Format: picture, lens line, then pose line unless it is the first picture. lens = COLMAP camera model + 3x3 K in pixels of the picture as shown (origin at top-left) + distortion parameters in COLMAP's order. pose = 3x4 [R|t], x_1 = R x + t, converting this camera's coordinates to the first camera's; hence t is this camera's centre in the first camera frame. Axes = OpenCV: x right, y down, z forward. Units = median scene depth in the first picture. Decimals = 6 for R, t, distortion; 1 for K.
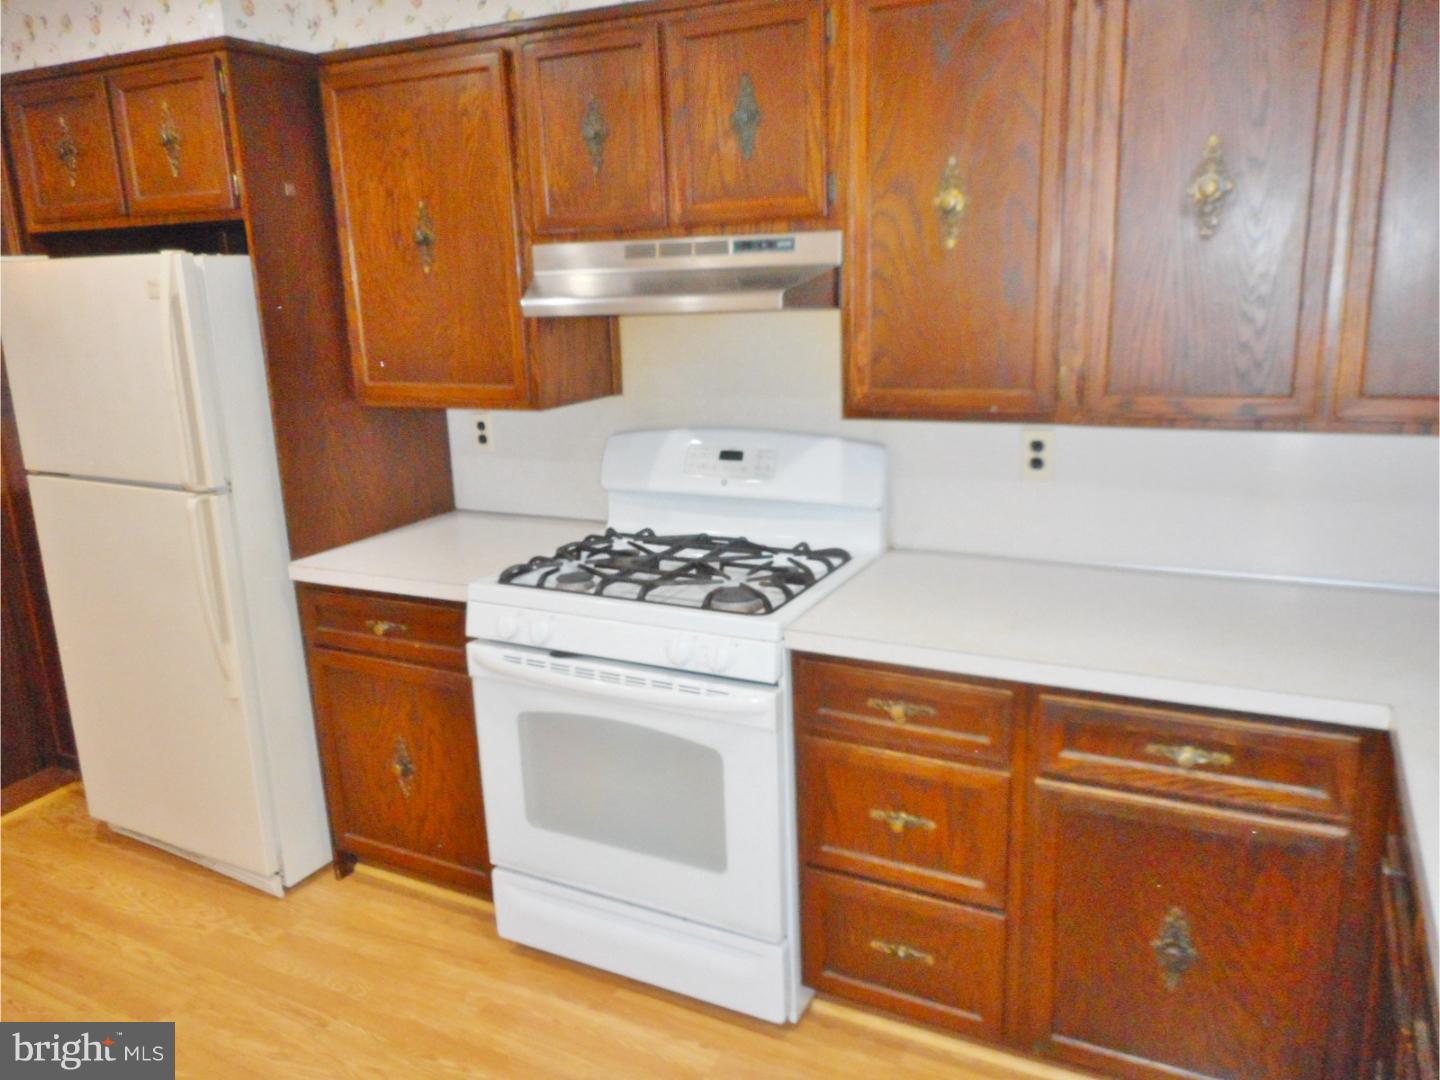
lens RADIAL K [[1066.3, 0, 726.4], [0, 1066.3, 546.0], [0, 0, 1]] dist [-0.009989, 0.002855]
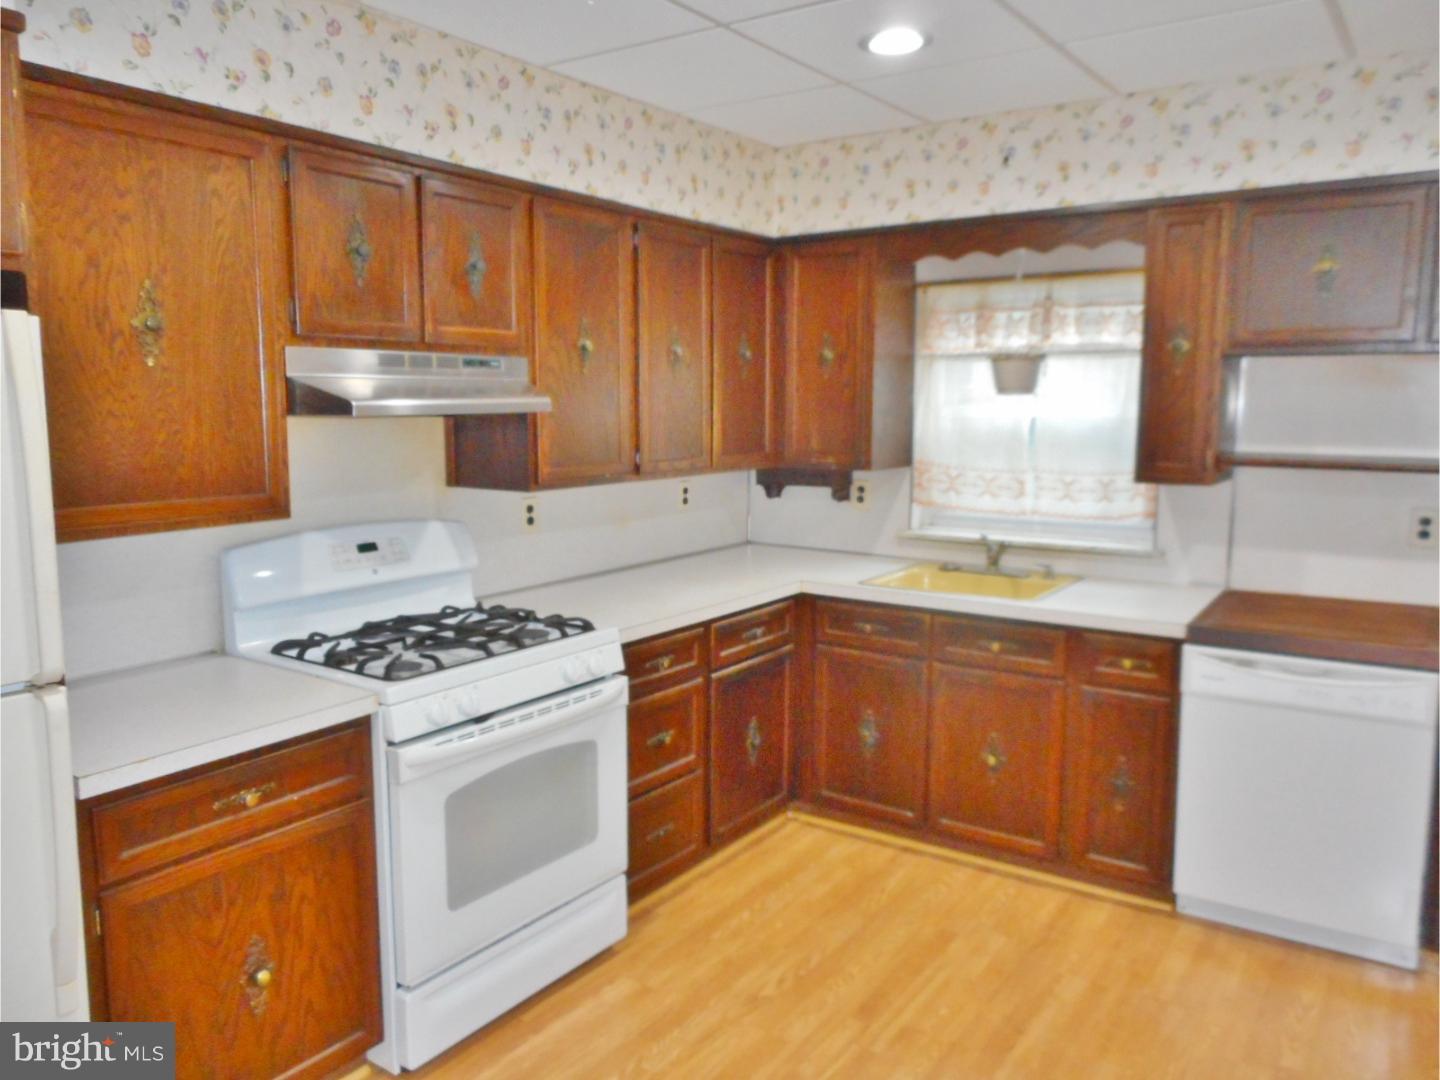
lens RADIAL K [[1066.3, 0, 726.4], [0, 1066.3, 546.0], [0, 0, 1]] dist [-0.009989, 0.002855]
pose [[0.132724, -0.103189, 0.985767, -1.154571], [0.239096, 0.968527, 0.069193, -0.083502], [-0.961882, 0.226509, 0.153219, 0.541219]]
